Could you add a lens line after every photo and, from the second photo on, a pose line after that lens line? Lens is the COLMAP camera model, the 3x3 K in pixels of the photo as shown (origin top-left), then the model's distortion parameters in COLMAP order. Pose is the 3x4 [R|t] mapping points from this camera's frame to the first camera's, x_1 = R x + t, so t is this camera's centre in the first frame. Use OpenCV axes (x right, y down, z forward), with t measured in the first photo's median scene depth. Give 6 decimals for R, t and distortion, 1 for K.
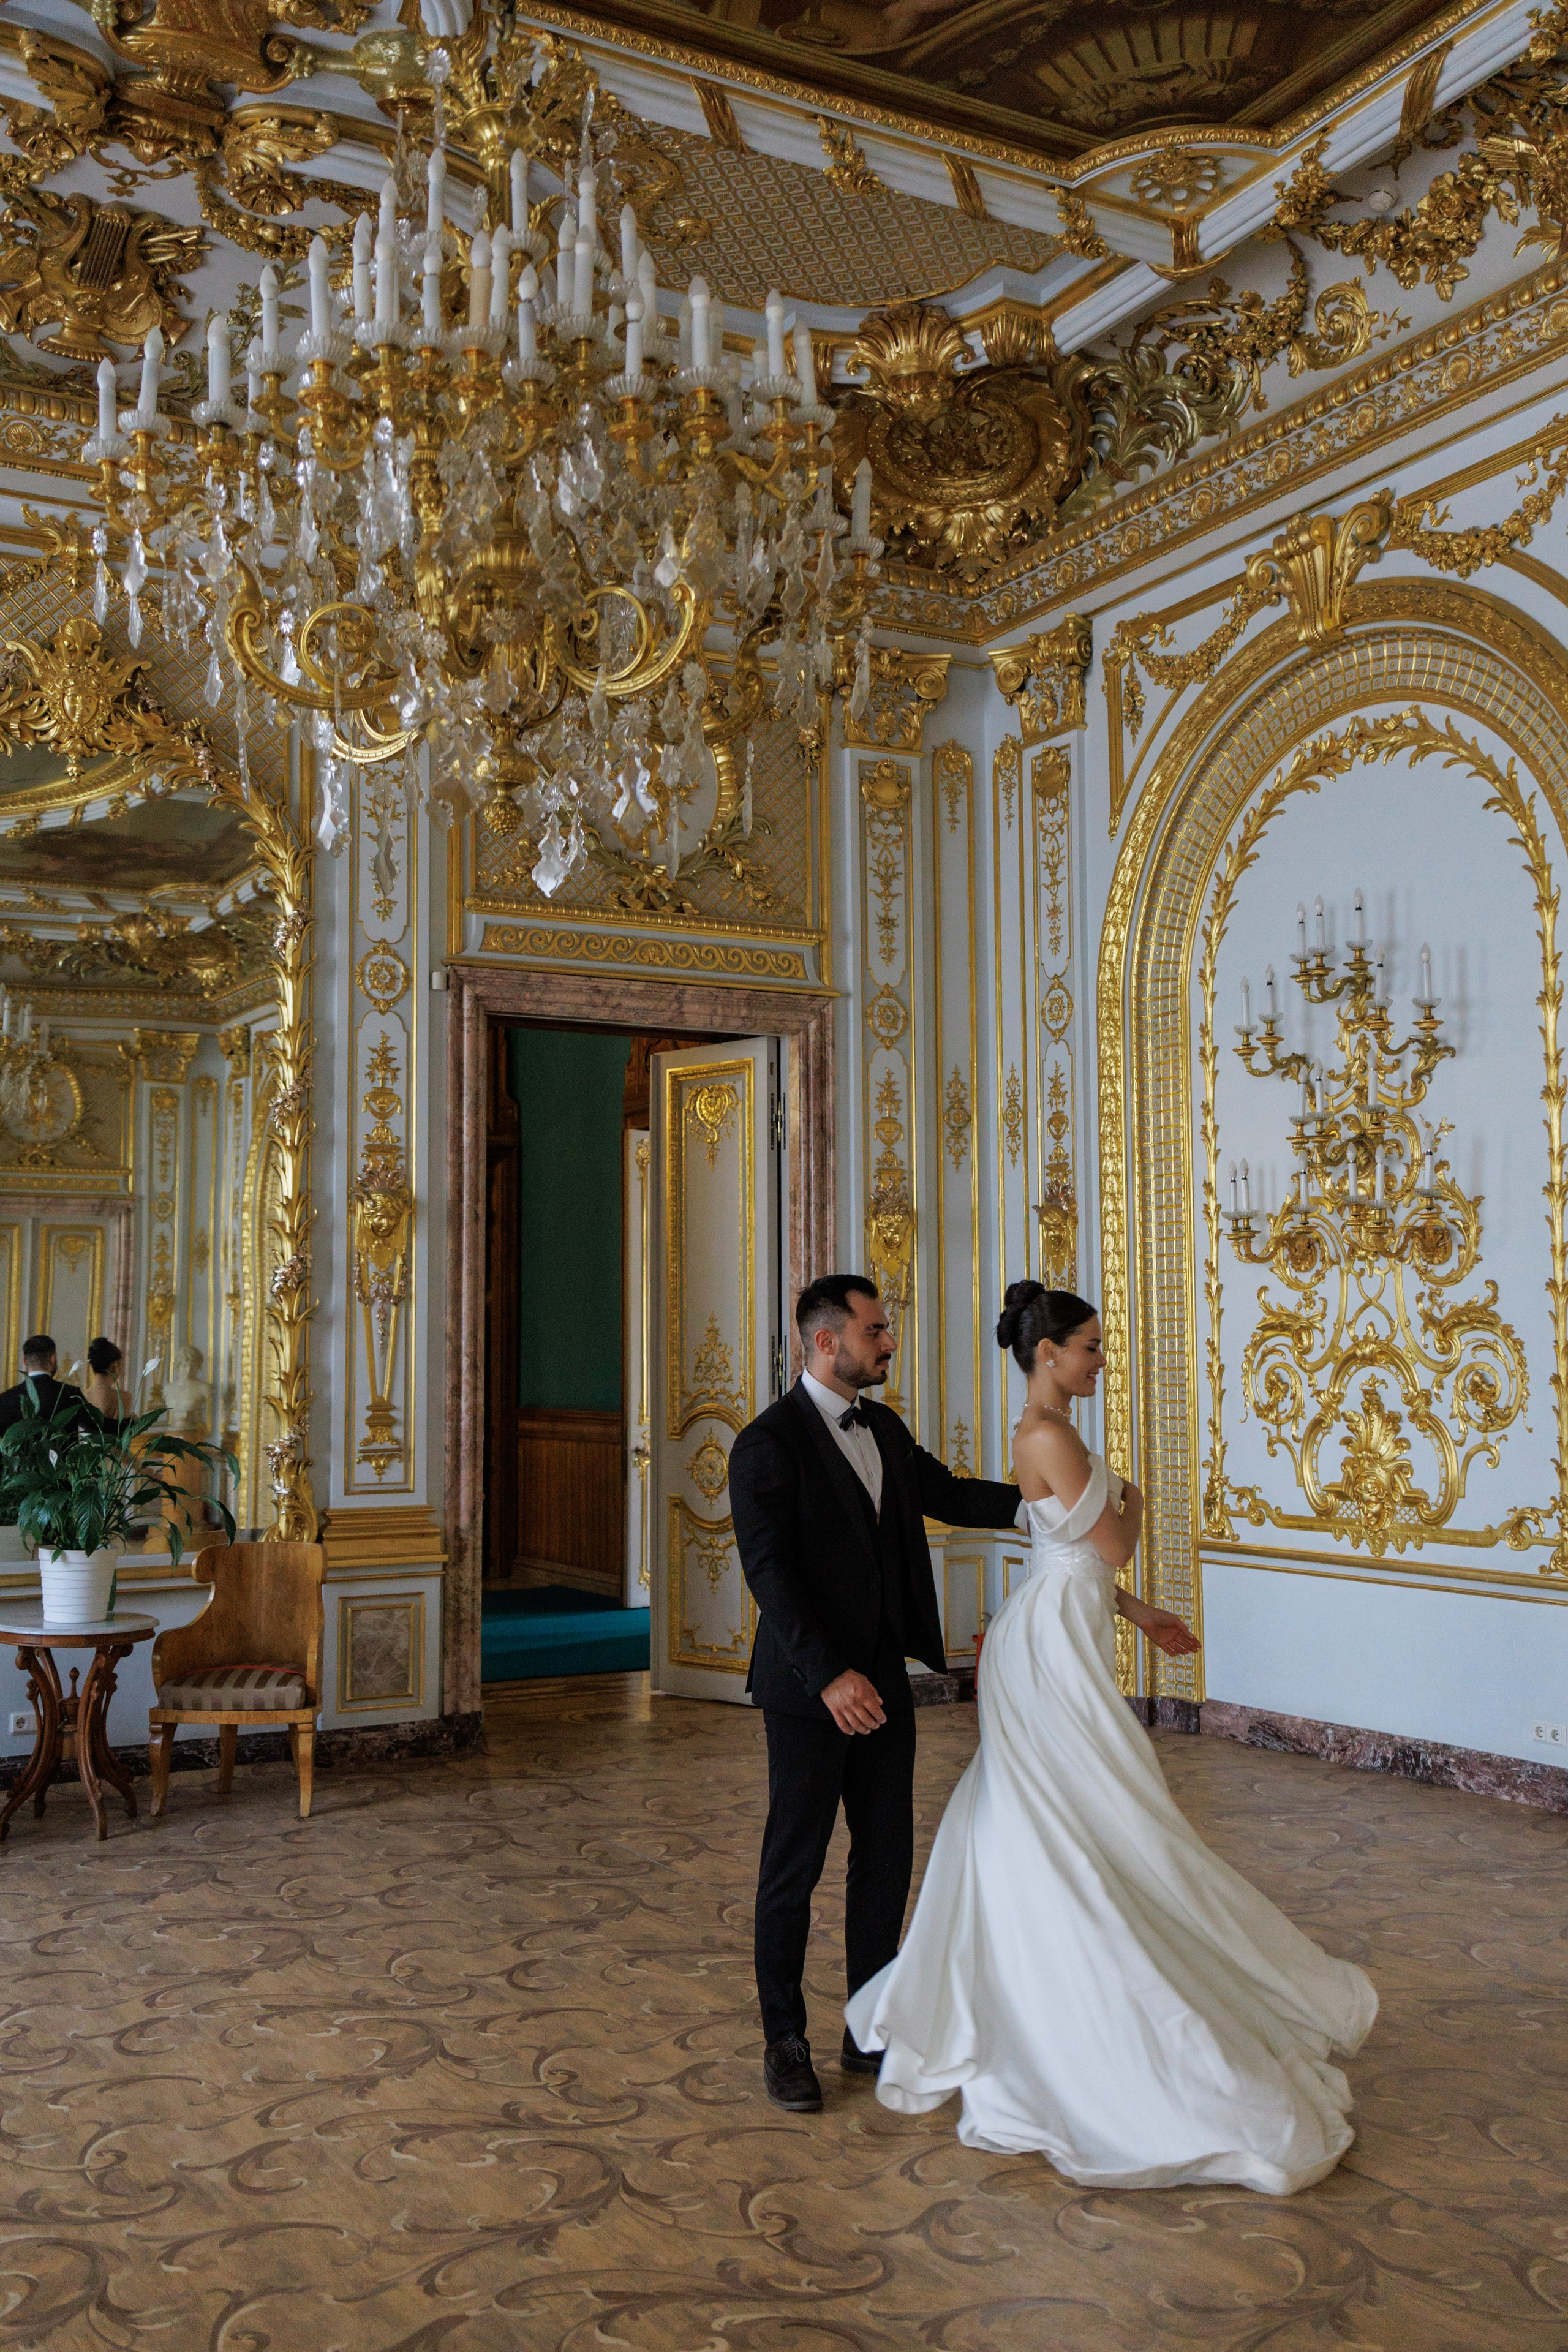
lens RADIAL K [[2149.7, 0, 807.8], [0, 2149.7, 1158.5], [0, 0, 1]] dist [0.008133, 0.000000]
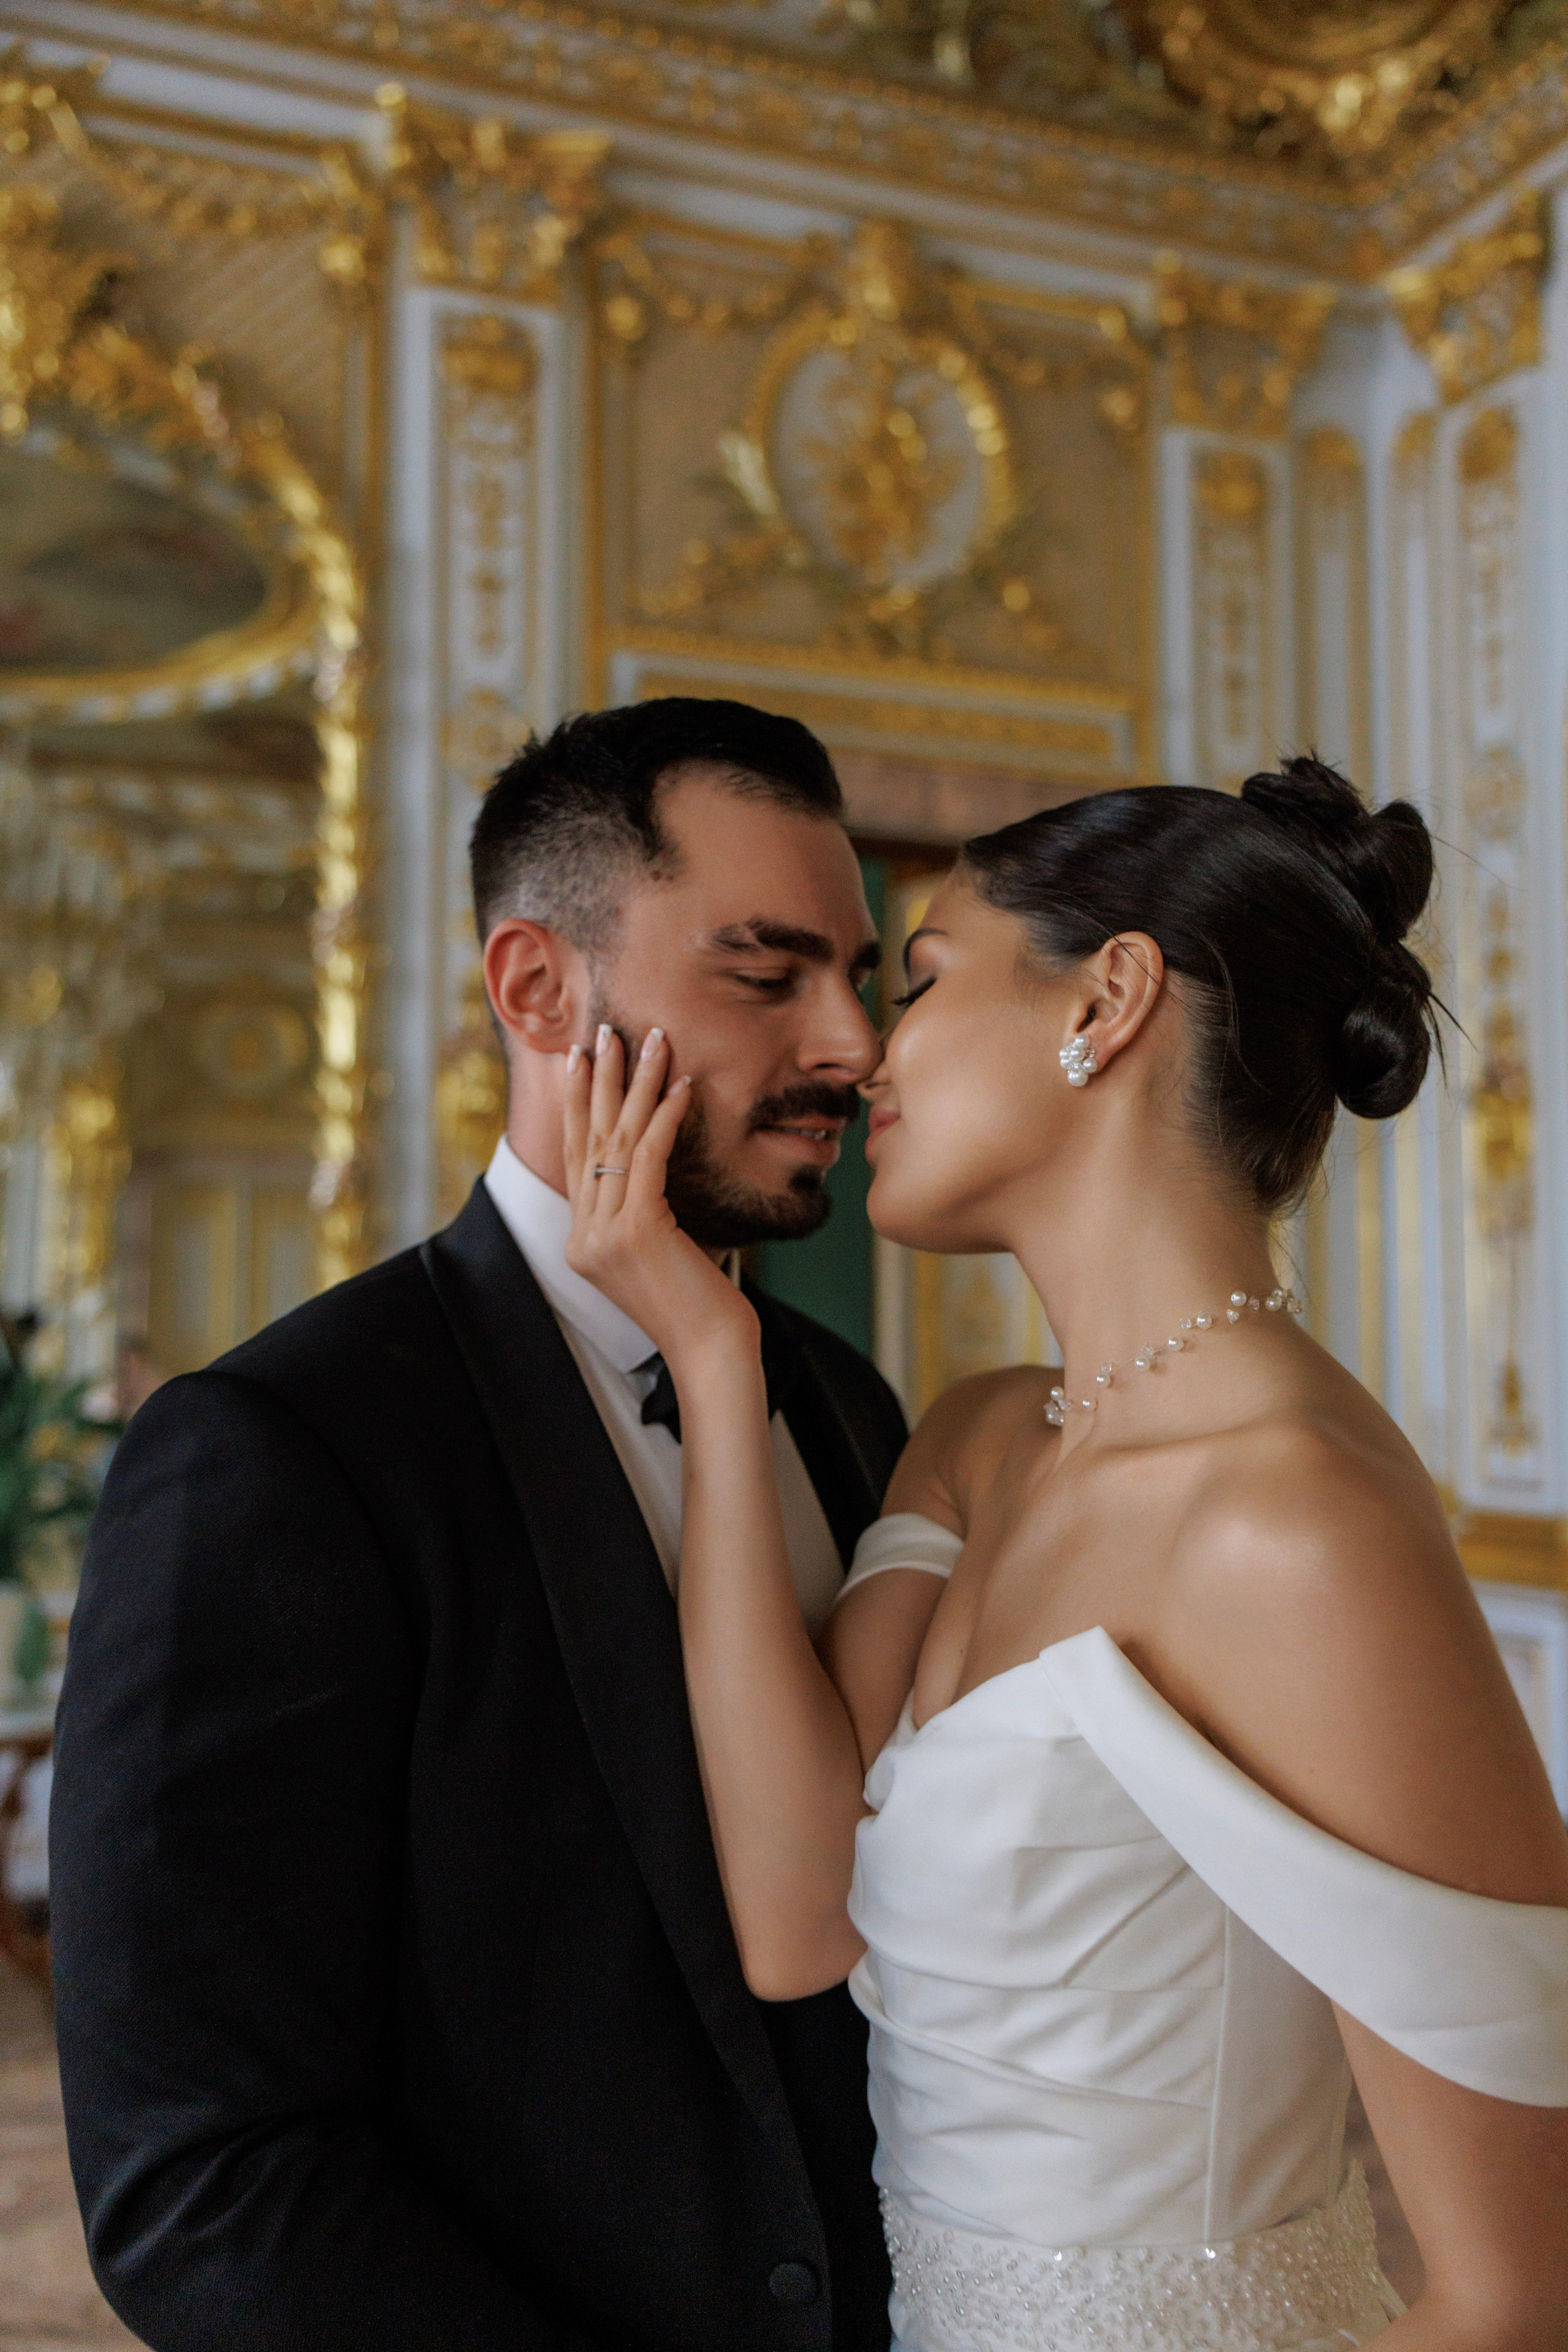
lens RADIAL K [[2149.7, 0, 802.9], [0, 2149.7, 1169.9], [0, 0, 1]] dist [0.008133, 0.000000]
pose [[0.989335, -0.004781, -0.145582, -0.000879], [0.005984, 0.999951, 0.007827, 0.046529], [0.145538, -0.008615, 0.989315, 0.347522]]
